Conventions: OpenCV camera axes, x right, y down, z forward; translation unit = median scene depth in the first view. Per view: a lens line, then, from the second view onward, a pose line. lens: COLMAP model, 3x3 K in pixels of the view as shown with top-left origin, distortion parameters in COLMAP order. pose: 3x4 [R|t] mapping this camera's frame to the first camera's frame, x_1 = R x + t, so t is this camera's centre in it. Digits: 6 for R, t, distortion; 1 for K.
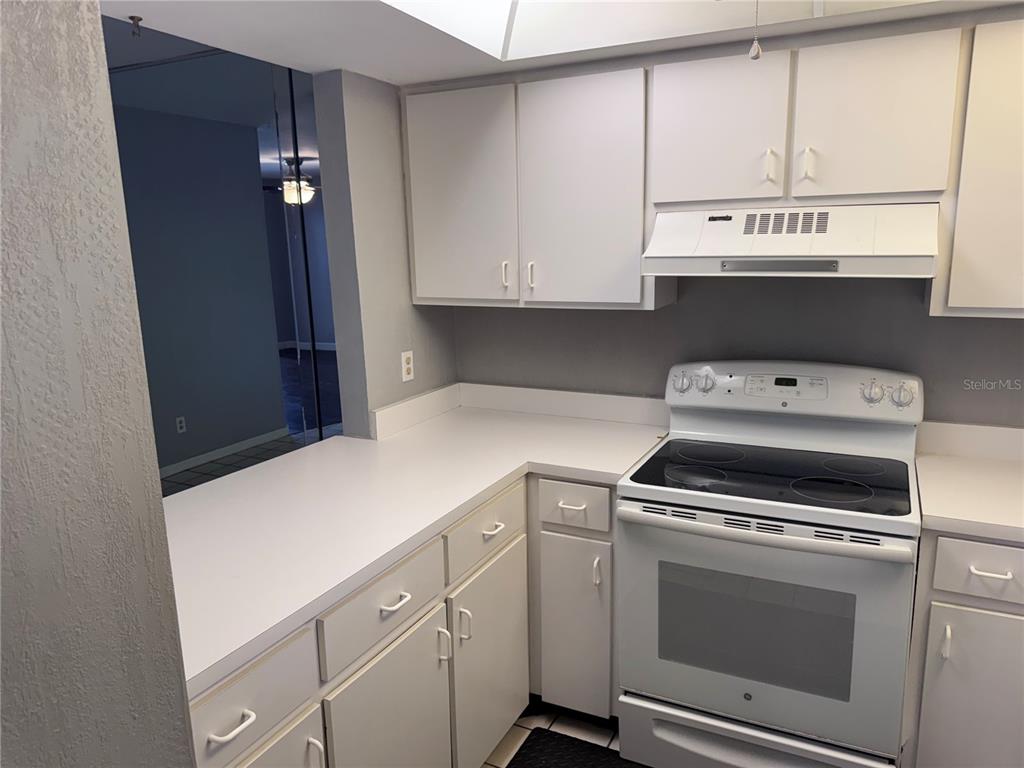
lens RADIAL K [[716.1, 0, 512.0], [0, 716.1, 384.0], [0, 0, 1]] dist [0.070103, -0.108735]
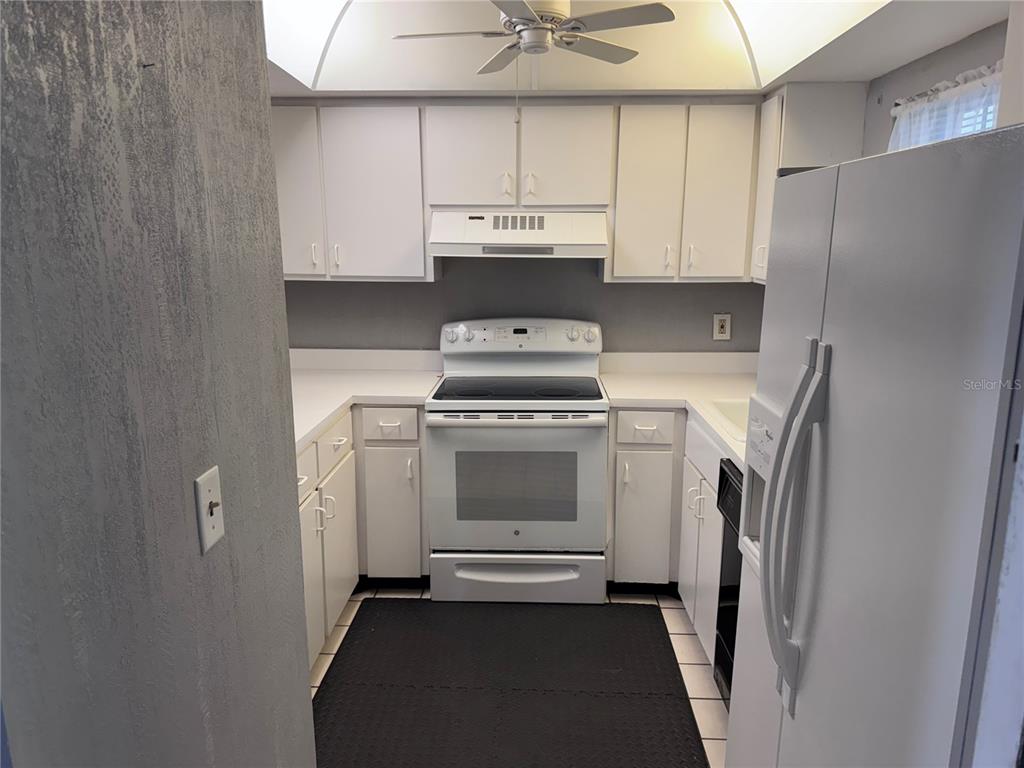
lens RADIAL K [[727.2, 0, 512.0], [0, 727.2, 384.0], [0, 0, 1]] dist [0.124597, -0.116197]
pose [[0.909488, -0.063965, 0.410779, -0.278840], [0.062403, 0.997902, 0.017227, 0.086126], [-0.411019, 0.009966, 0.911572, -0.380141]]
